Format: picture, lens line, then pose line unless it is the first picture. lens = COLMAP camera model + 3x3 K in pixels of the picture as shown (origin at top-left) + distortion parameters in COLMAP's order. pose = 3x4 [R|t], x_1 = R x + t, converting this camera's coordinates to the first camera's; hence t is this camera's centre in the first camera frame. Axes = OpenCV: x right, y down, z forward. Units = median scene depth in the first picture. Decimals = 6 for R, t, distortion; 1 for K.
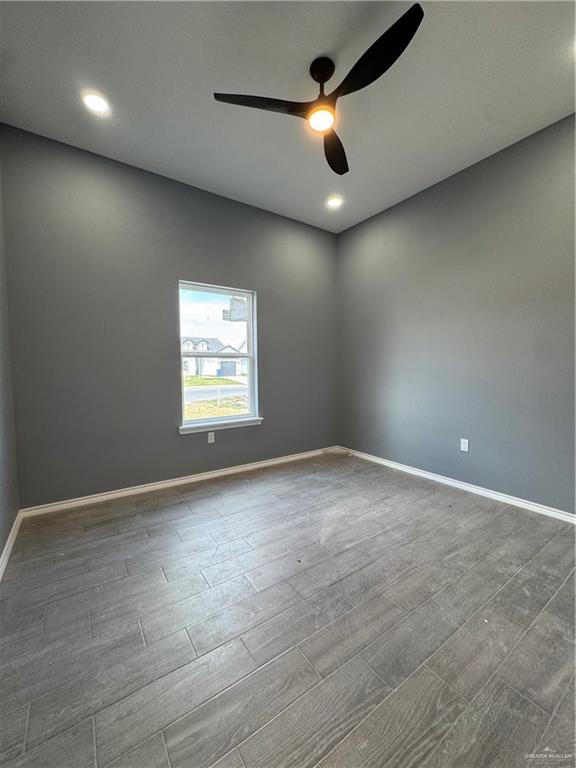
lens RADIAL K [[306.2, 0, 286.9], [0, 306.2, 383.7], [0, 0, 1]] dist [-0.001868, -0.001284]
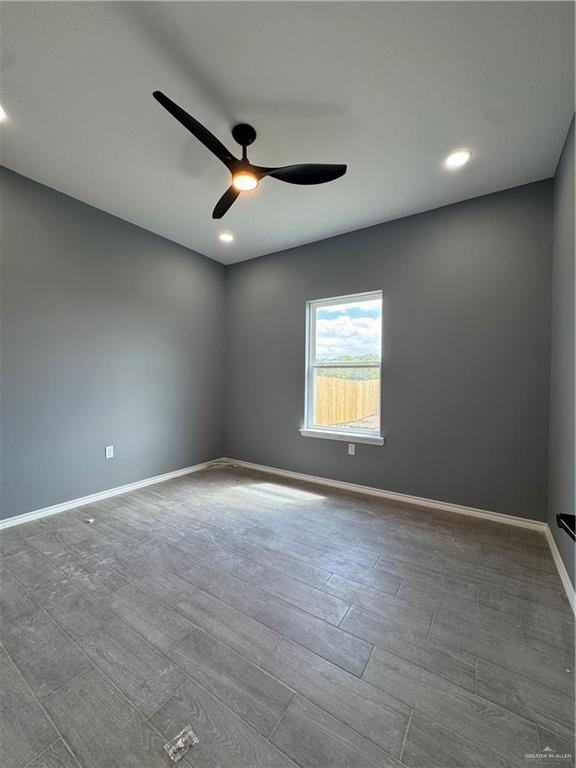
lens RADIAL K [[306.2, 0, 287.5], [0, 306.2, 382.4], [0, 0, 1]] dist [-0.001868, -0.001284]
pose [[0.376808, 0.020081, -0.926074, 0.597702], [-0.056455, 0.998404, -0.001321, -0.025019], [0.924570, 0.052779, 0.377340, 0.443822]]
